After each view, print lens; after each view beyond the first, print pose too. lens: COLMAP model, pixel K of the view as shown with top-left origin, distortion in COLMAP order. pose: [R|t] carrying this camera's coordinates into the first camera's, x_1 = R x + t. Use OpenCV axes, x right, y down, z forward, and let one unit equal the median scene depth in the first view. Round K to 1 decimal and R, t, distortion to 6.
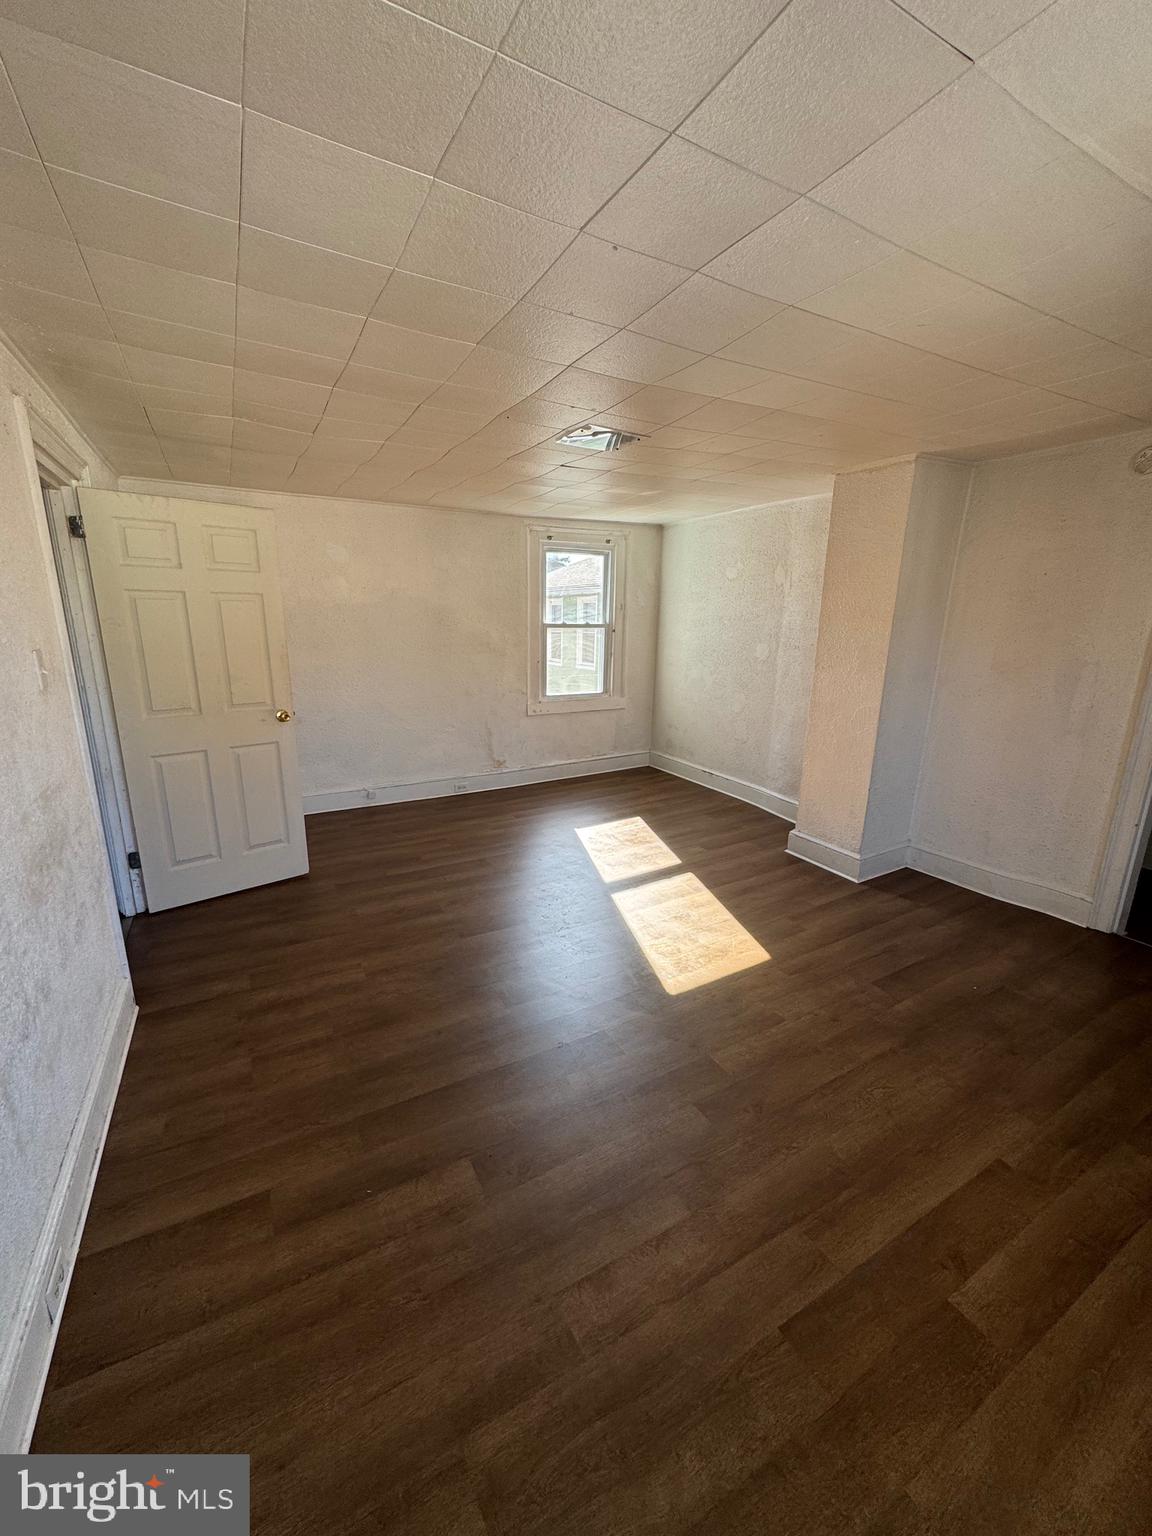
lens RADIAL K [[610.2, 0, 576.3], [0, 610.2, 765.5], [0, 0, 1]] dist [-0.000948, 0.000028]
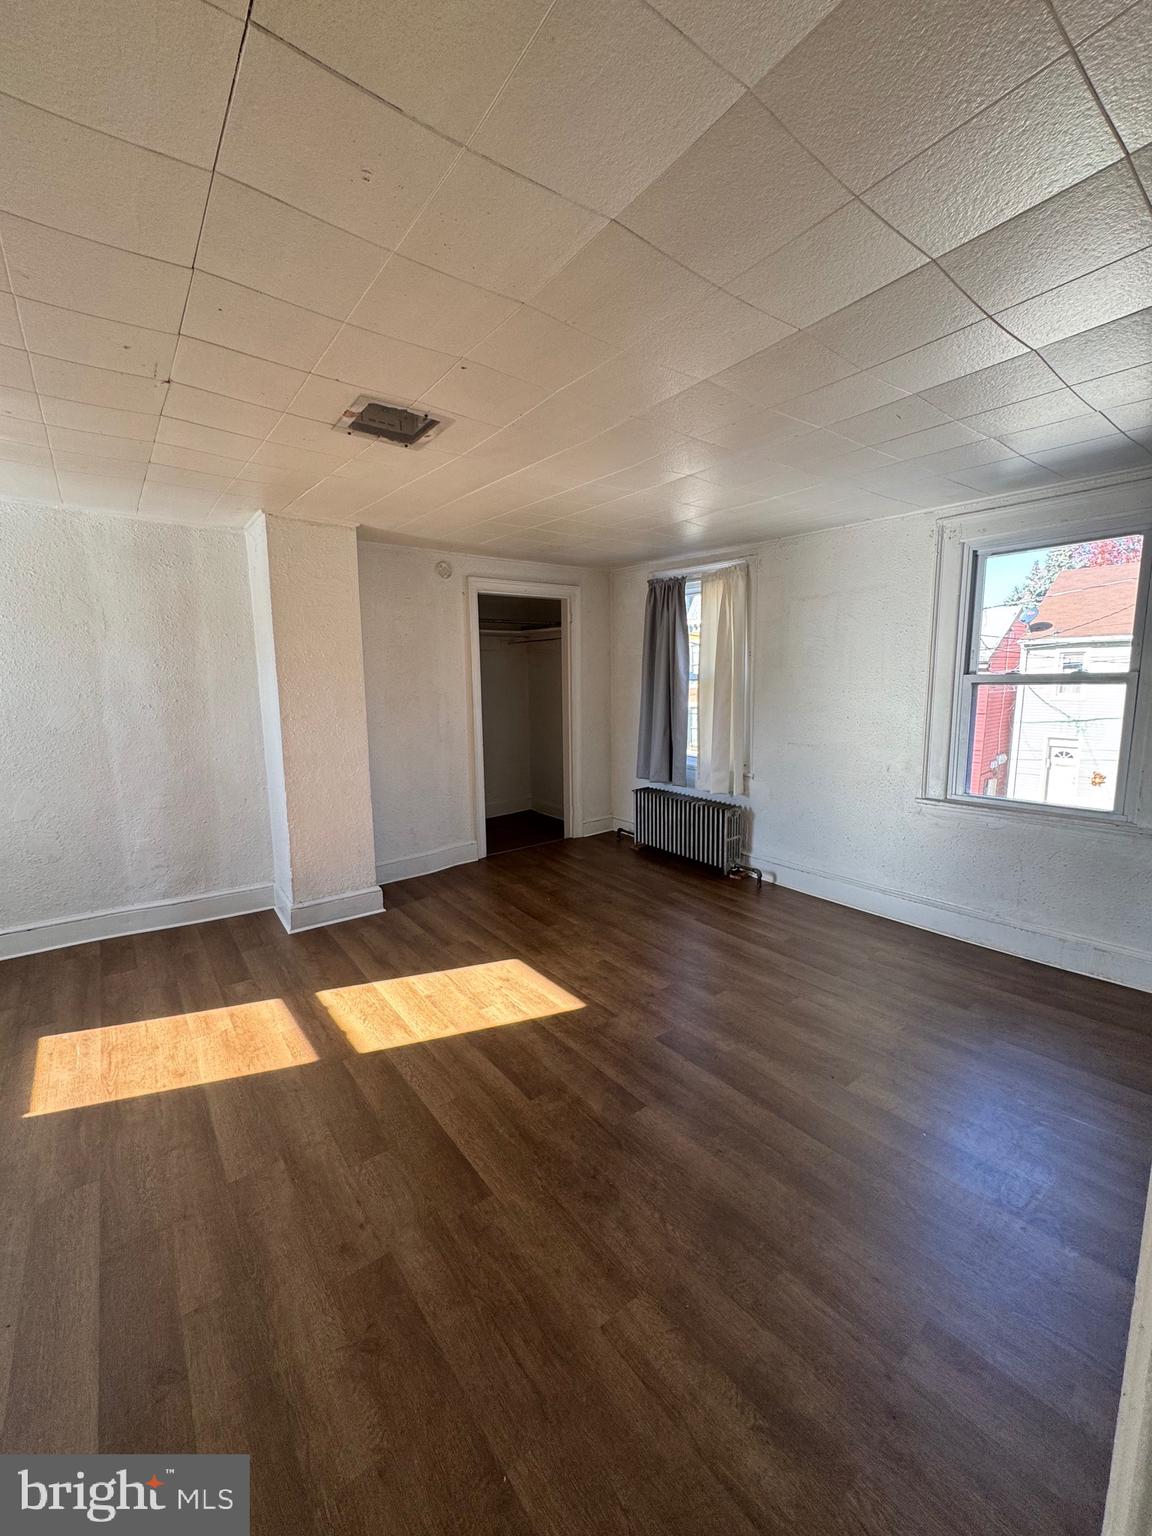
lens RADIAL K [[610.2, 0, 576.2], [0, 610.2, 767.7], [0, 0, 1]] dist [-0.000948, 0.000028]
pose [[-0.143871, -0.156925, 0.977075, -0.615618], [0.248732, 0.949916, 0.189188, -0.171103], [-0.957828, 0.270248, -0.097633, 0.755603]]
